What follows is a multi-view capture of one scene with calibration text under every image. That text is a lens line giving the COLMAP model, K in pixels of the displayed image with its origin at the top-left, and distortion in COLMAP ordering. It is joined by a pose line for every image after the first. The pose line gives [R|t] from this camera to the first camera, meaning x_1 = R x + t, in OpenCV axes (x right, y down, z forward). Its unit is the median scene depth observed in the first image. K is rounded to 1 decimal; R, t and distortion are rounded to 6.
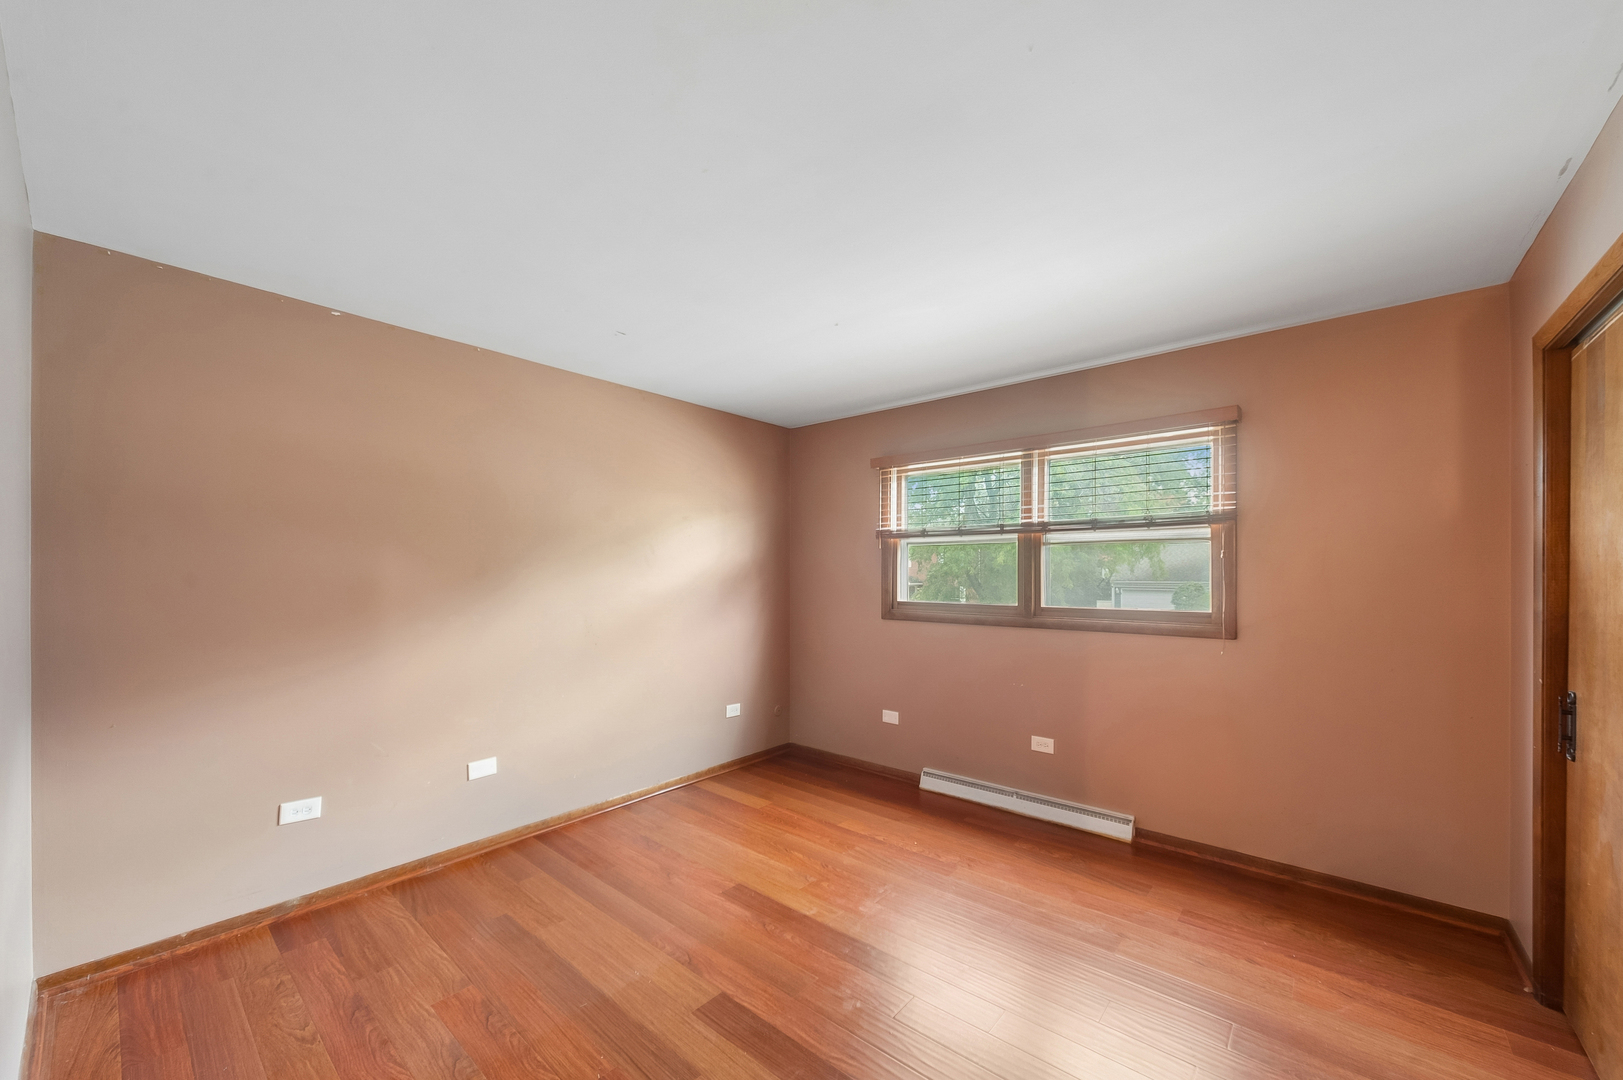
lens RADIAL K [[602.9, 0, 816.3], [0, 602.9, 580.3], [0, 0, 1]] dist [-0.000313, -0.000013]
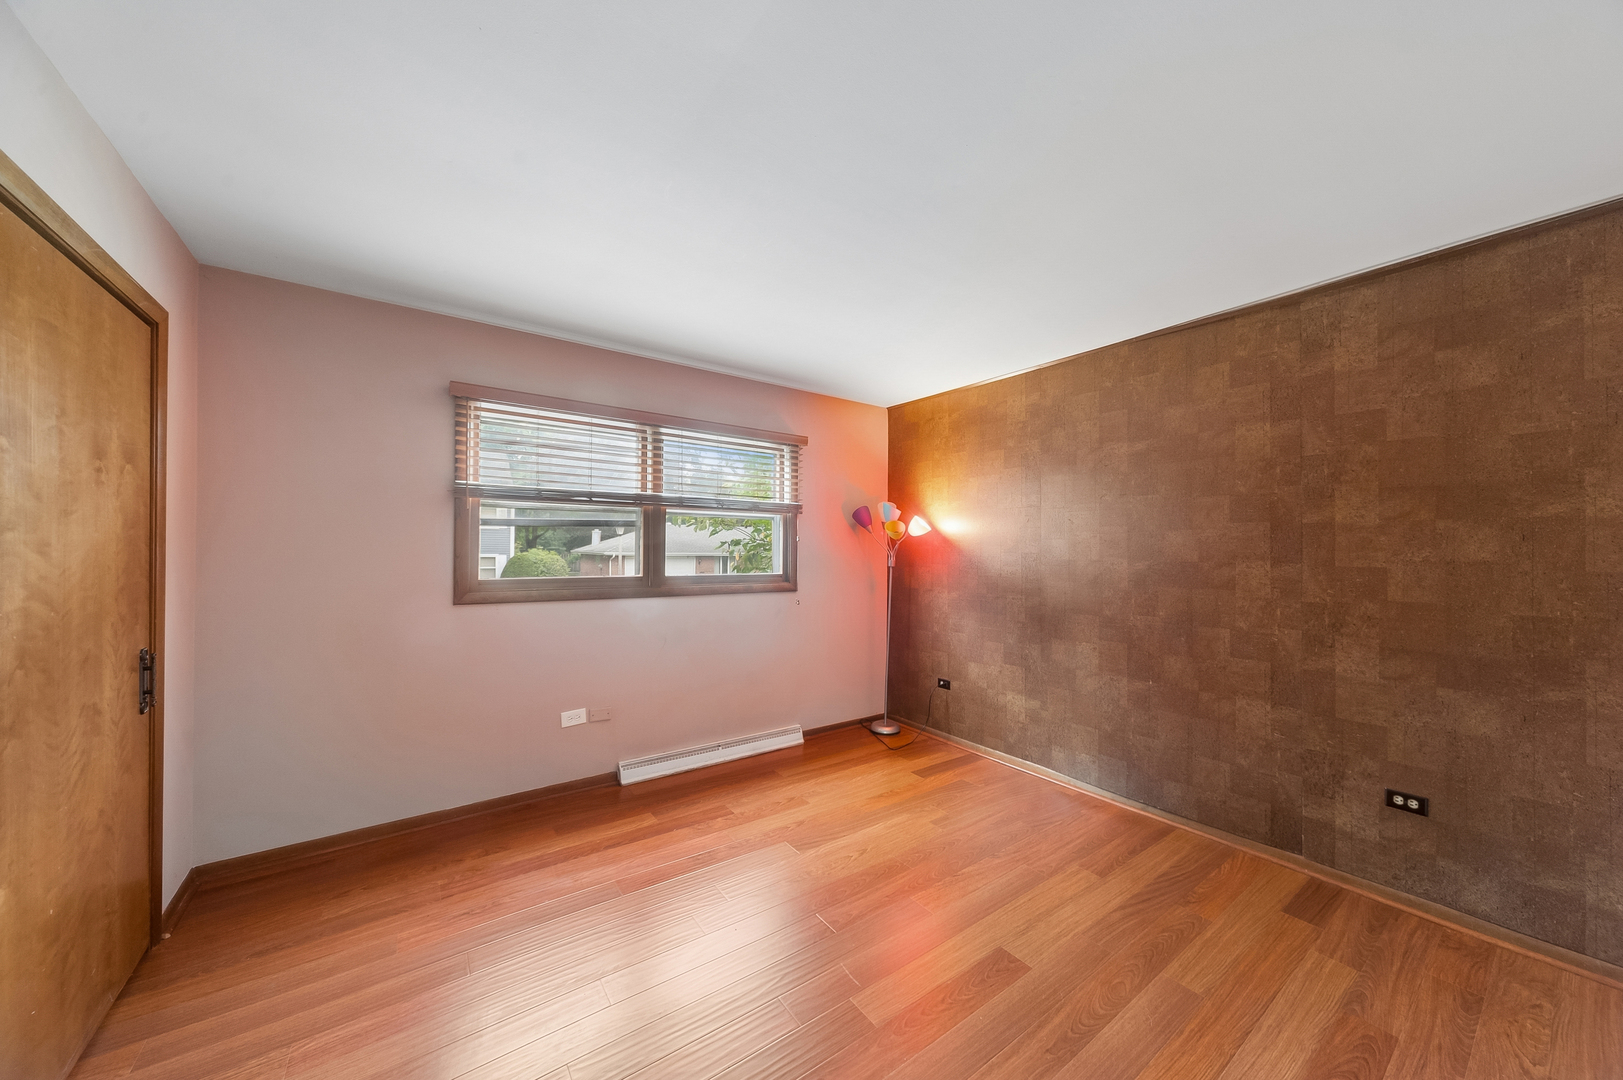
lens RADIAL K [[576.7, 0, 819.7], [0, 576.7, 547.2], [0, 0, 1]] dist [0.000447, 0.000066]
pose [[0.254584, -0.001787, 0.967049, -0.551372], [-0.001332, 0.999997, 0.002199, -0.010453], [-0.967050, -0.001848, 0.254581, 0.473781]]
